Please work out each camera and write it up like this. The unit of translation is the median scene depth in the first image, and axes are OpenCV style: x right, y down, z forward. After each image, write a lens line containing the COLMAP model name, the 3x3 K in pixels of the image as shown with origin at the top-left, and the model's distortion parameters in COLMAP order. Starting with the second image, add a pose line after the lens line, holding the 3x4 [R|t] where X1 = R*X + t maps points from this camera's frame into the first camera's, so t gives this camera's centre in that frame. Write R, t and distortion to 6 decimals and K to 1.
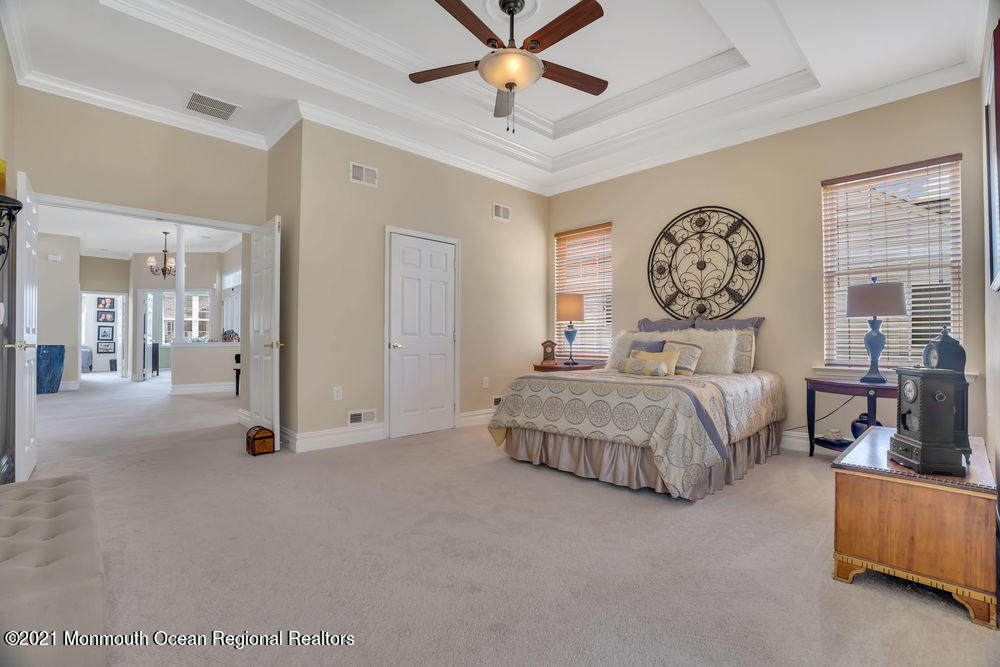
lens RADIAL K [[460.7, 0, 502.8], [0, 460.7, 329.4], [0, 0, 1]] dist [-0.045196, 0.012280]
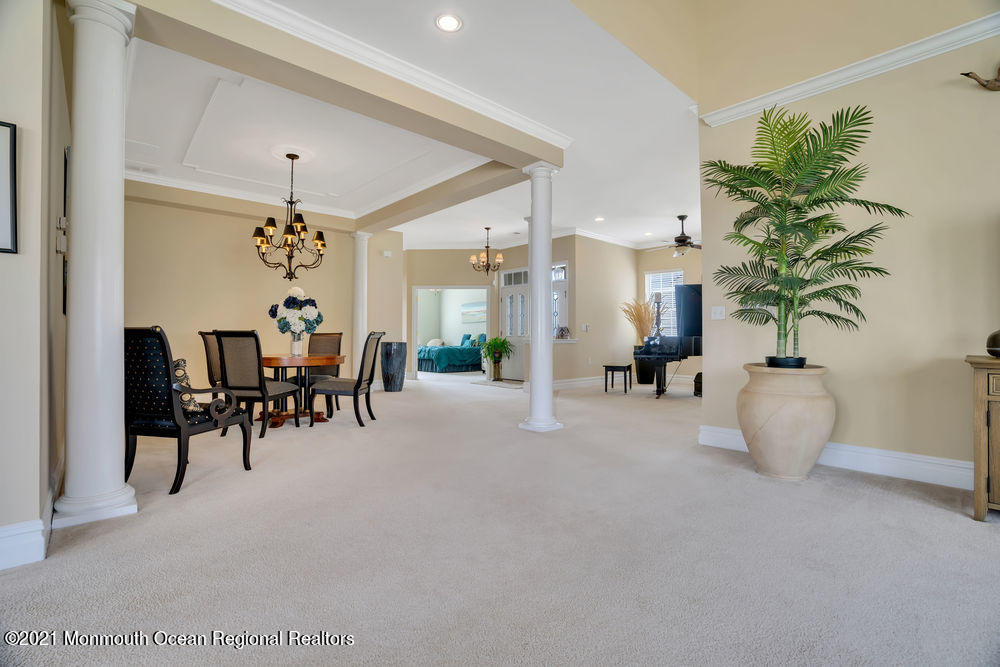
lens RADIAL K [[460.7, 0, 501.0], [0, 460.7, 335.4], [0, 0, 1]] dist [-0.045196, 0.012280]
pose [[0.999480, -0.000246, -0.032256, -0.448168], [0.000661, 0.999917, 0.012829, 0.004664], [0.032250, -0.012844, 0.999397, -0.006632]]
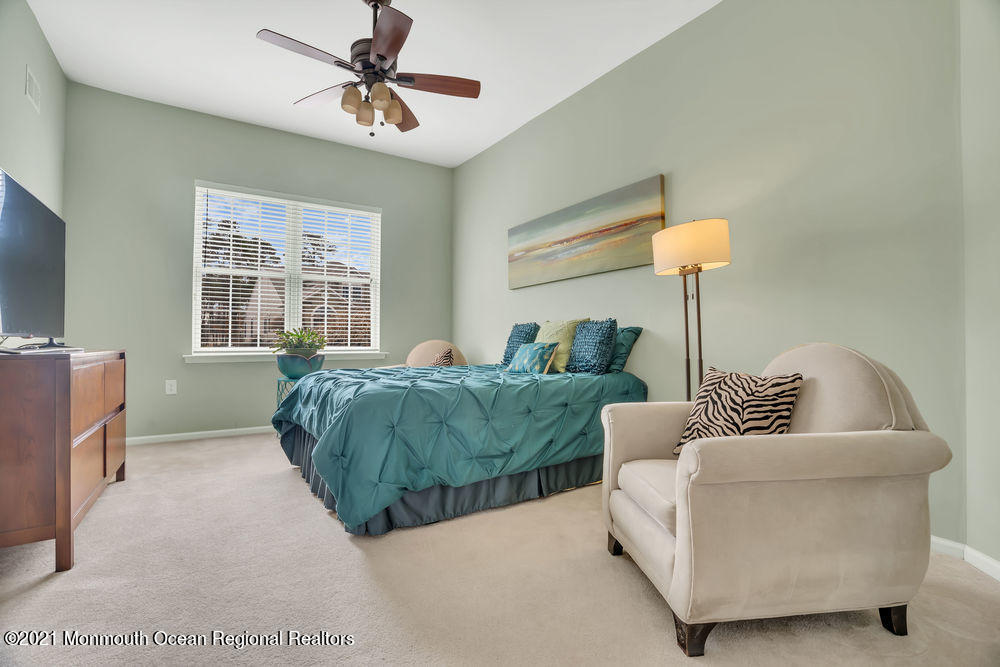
lens RADIAL K [[460.7, 0, 497.5], [0, 460.7, 336.0], [0, 0, 1]] dist [-0.045196, 0.012280]
pose [[0.982255, -0.000425, -0.187552, -0.524589], [0.002538, 0.999936, 0.011024, 0.020750], [0.187535, -0.011304, 0.982193, 0.780219]]
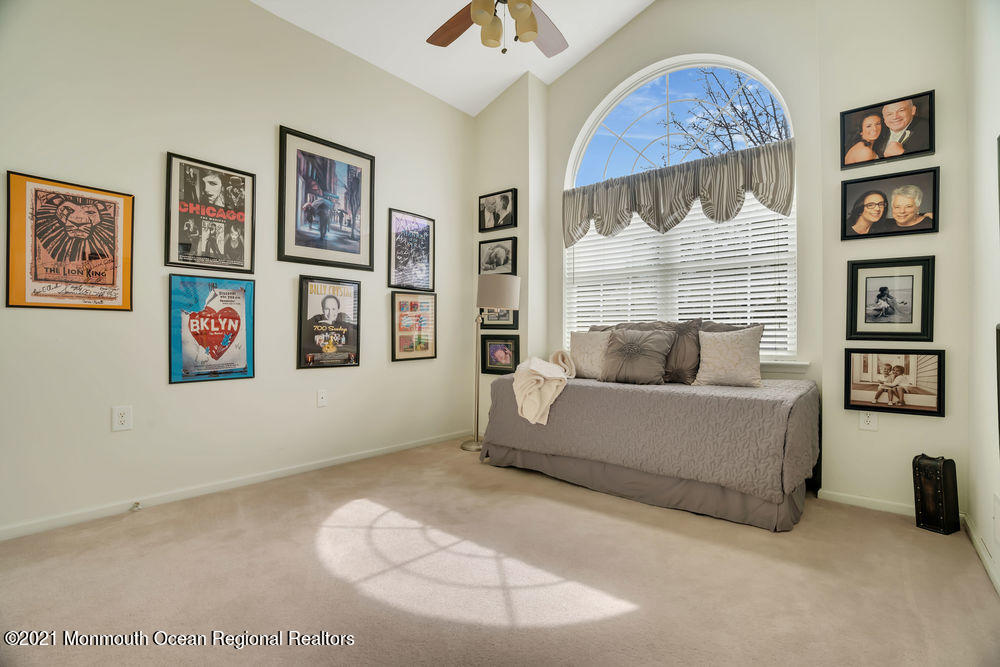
lens RADIAL K [[460.7, 0, 515.6], [0, 460.7, 333.6], [0, 0, 1]] dist [-0.045196, 0.012280]
pose [[0.130022, -0.000113, -0.991511, -0.732709], [0.018685, 0.999823, 0.002336, 0.018746], [0.991335, -0.018830, 0.130001, 0.833722]]
